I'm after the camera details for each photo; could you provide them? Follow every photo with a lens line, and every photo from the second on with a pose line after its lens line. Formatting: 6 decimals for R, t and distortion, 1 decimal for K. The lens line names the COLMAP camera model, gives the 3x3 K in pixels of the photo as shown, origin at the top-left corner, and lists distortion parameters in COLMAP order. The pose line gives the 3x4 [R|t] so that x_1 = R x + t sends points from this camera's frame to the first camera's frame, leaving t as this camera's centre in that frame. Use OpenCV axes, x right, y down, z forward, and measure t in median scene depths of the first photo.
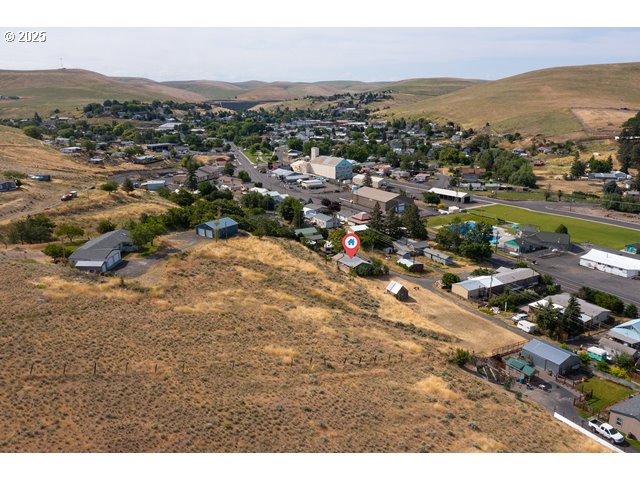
lens RADIAL K [[509.7, 0, 320.2], [0, 509.7, 237.9], [0, 0, 1]] dist [0.001746, 0.002705]
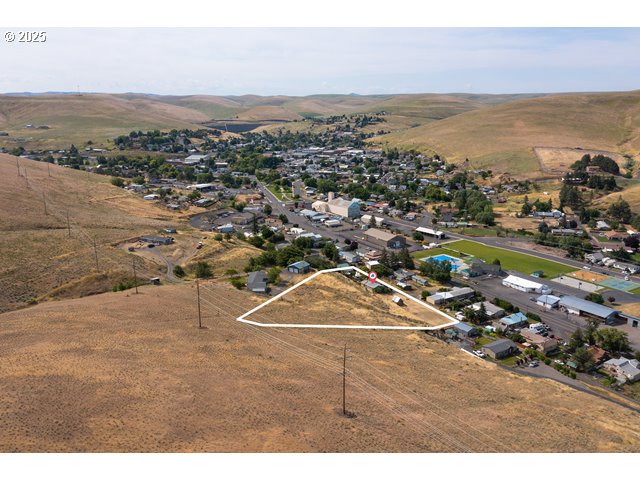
lens RADIAL K [[509.7, 0, 317.9], [0, 509.7, 240.3], [0, 0, 1]] dist [0.001746, 0.002705]
pose [[0.999926, -0.008068, 0.009095, -0.064197], [0.008177, 0.999893, -0.012098, -0.040185], [-0.008996, 0.012172, 0.999885, -0.358995]]
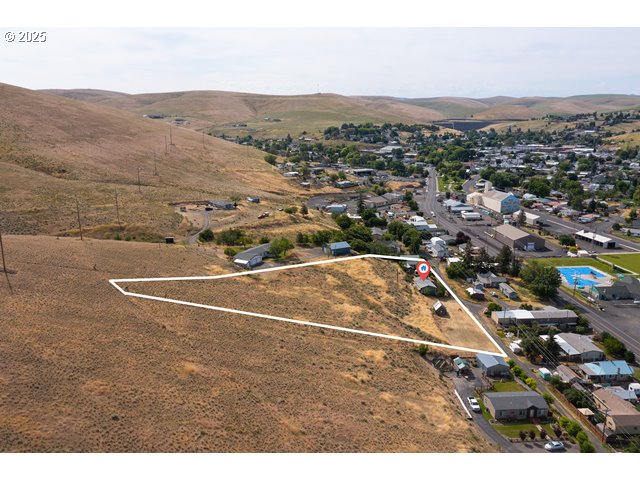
lens RADIAL K [[509.7, 0, 320.8], [0, 509.7, 241.5], [0, 0, 1]] dist [0.001746, 0.002705]
pose [[0.896632, 0.104753, -0.430208, 0.166279], [-0.113212, 0.993553, 0.005970, -0.018138], [0.428059, 0.043351, 0.902710, -0.147128]]
